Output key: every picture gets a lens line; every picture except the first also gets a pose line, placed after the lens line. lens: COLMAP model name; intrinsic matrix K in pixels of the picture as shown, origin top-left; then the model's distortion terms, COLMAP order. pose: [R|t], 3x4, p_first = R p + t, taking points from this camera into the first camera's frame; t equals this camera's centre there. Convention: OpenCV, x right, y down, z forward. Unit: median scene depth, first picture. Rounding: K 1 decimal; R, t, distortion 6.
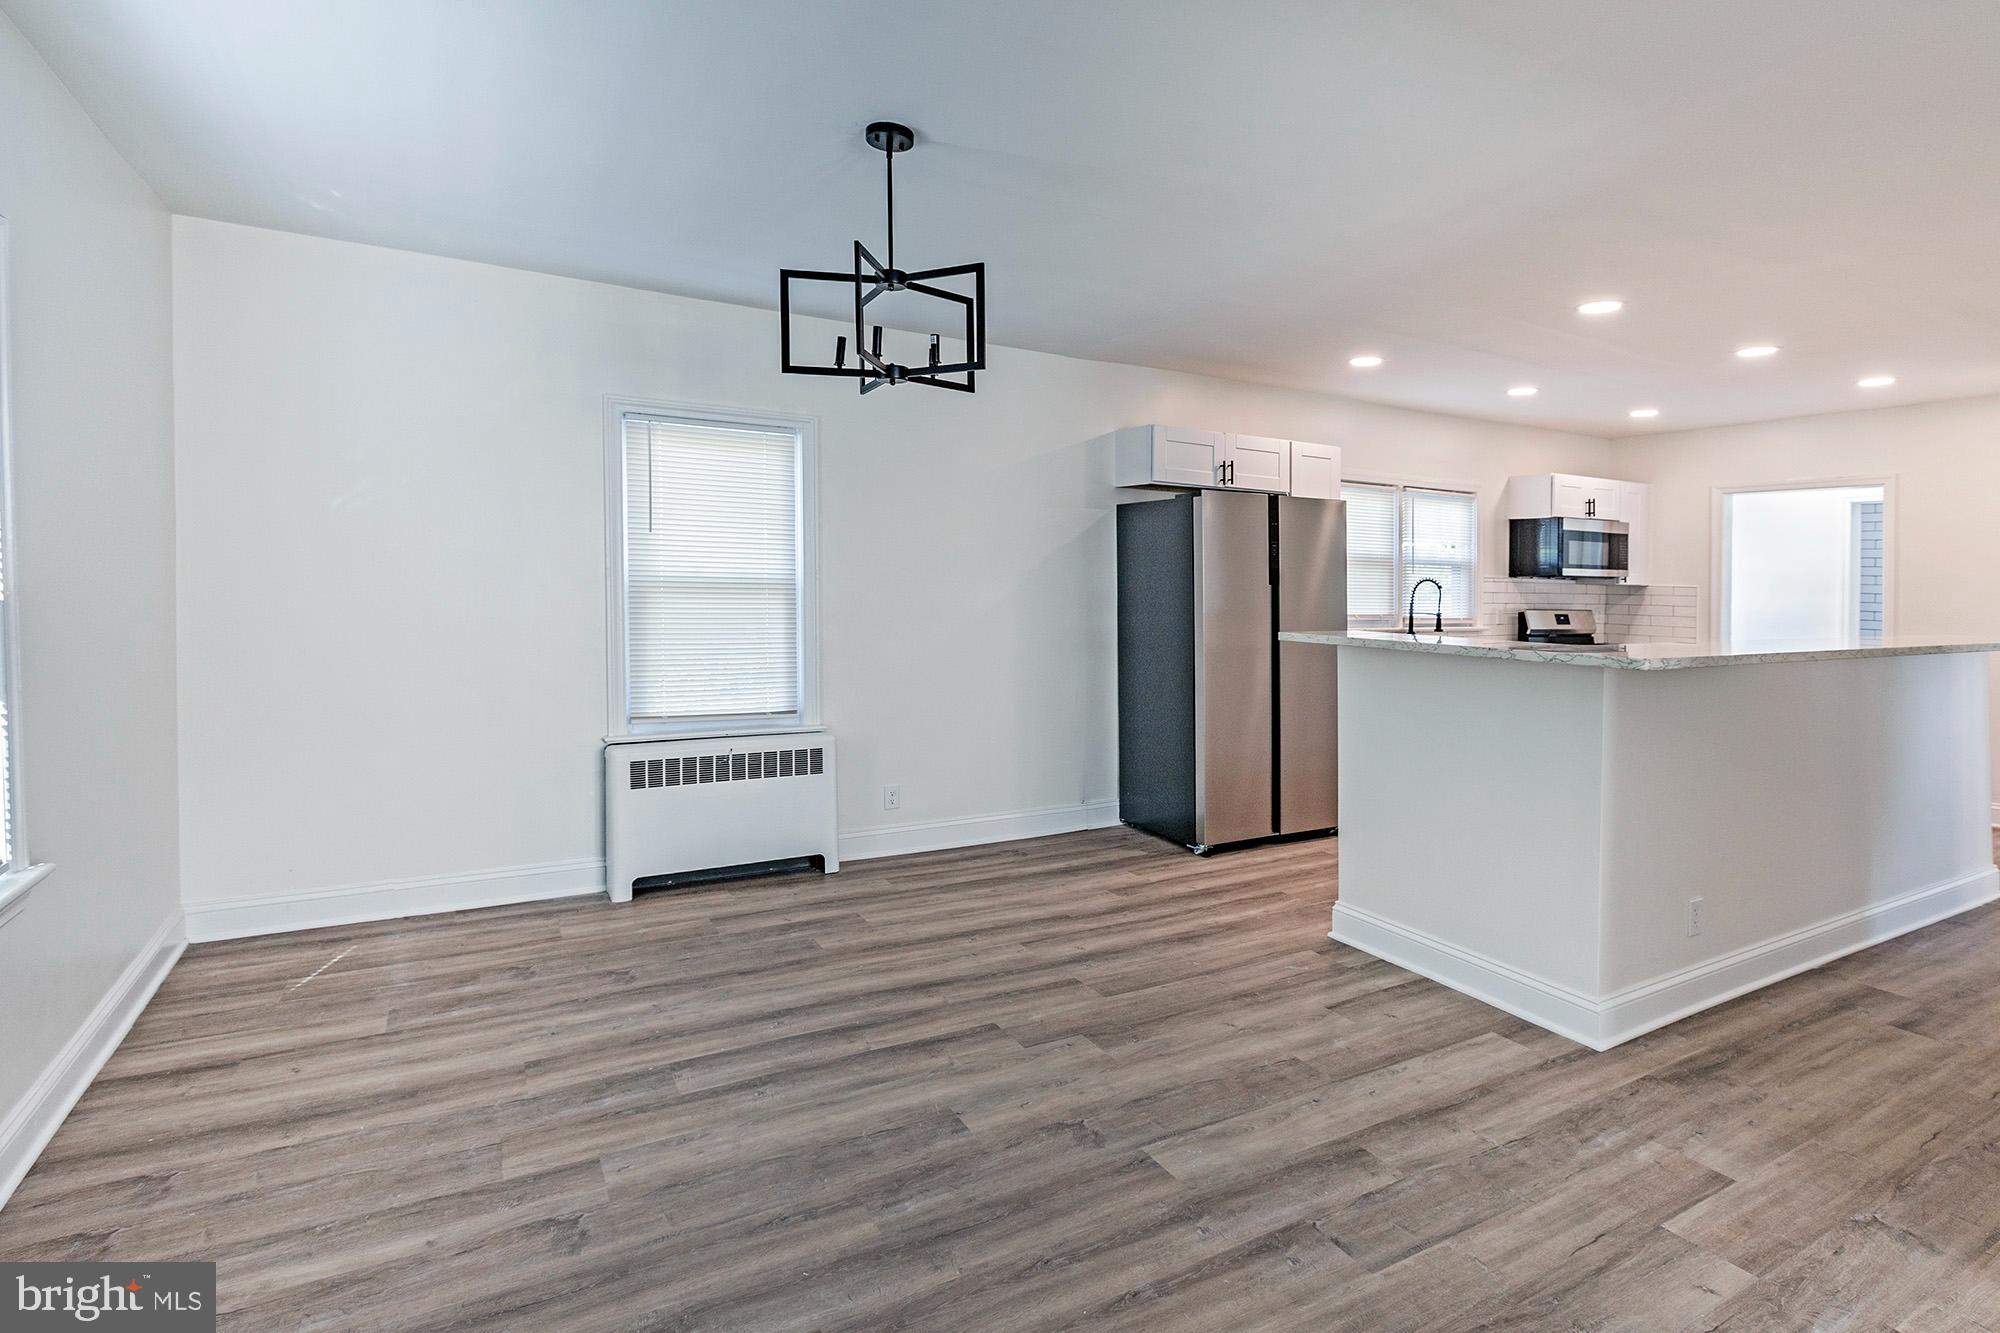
lens RADIAL K [[992.6, 0, 1038.4], [0, 992.6, 581.4], [0, 0, 1]] dist [-0.004160, 0.000205]
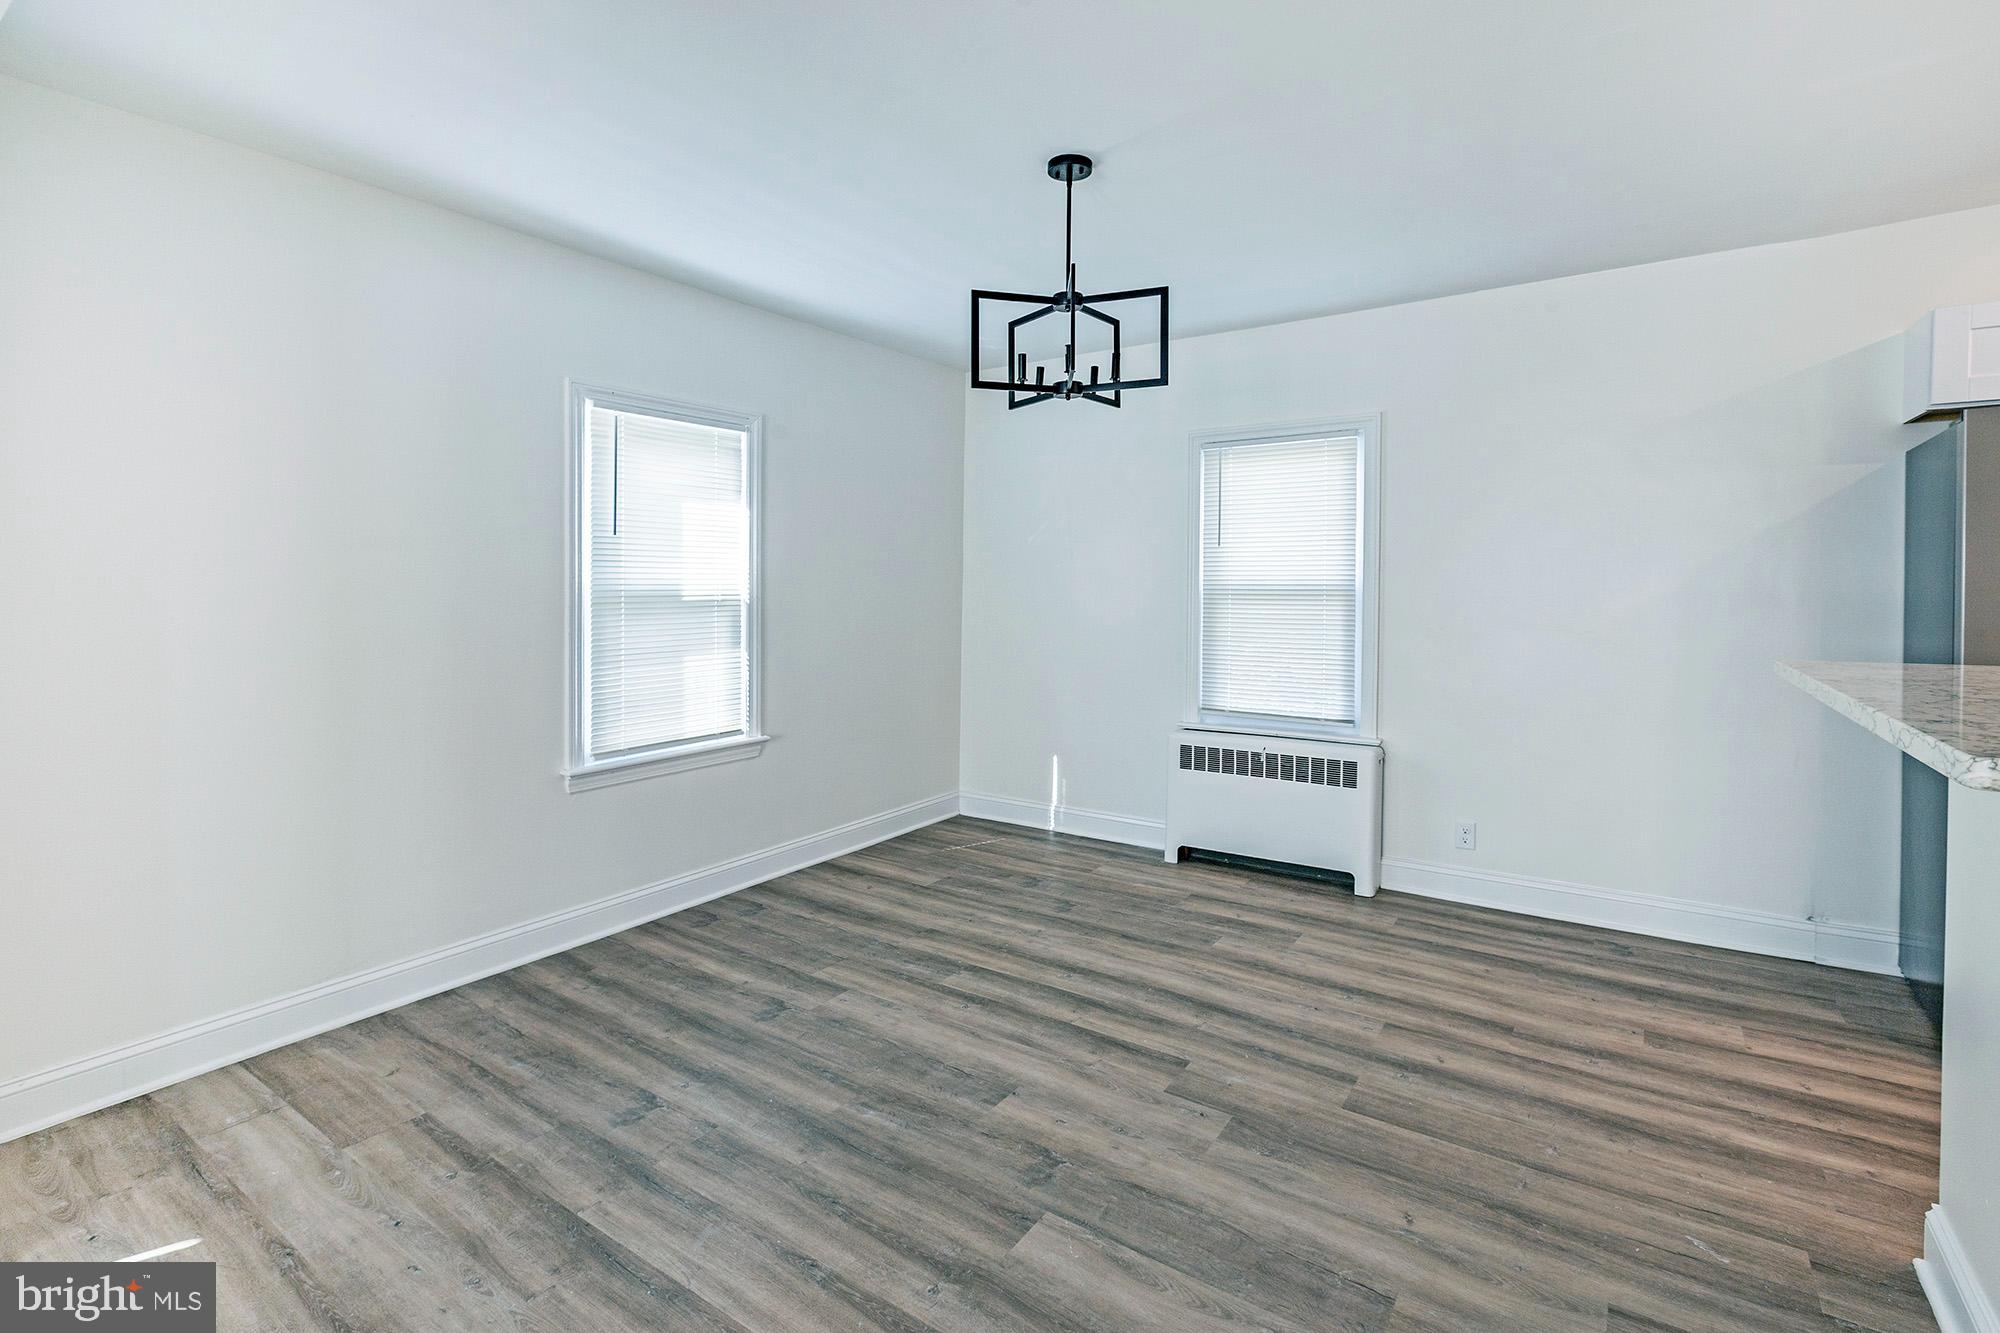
lens RADIAL K [[925.1, 0, 1000.6], [0, 925.1, 587.9], [0, 0, 1]] dist [-0.001616, 0.000566]
pose [[0.428540, -0.018238, -0.903339, 0.564222], [0.011421, 0.999826, -0.014768, 0.013646], [0.903451, -0.003988, 0.428673, 0.402917]]
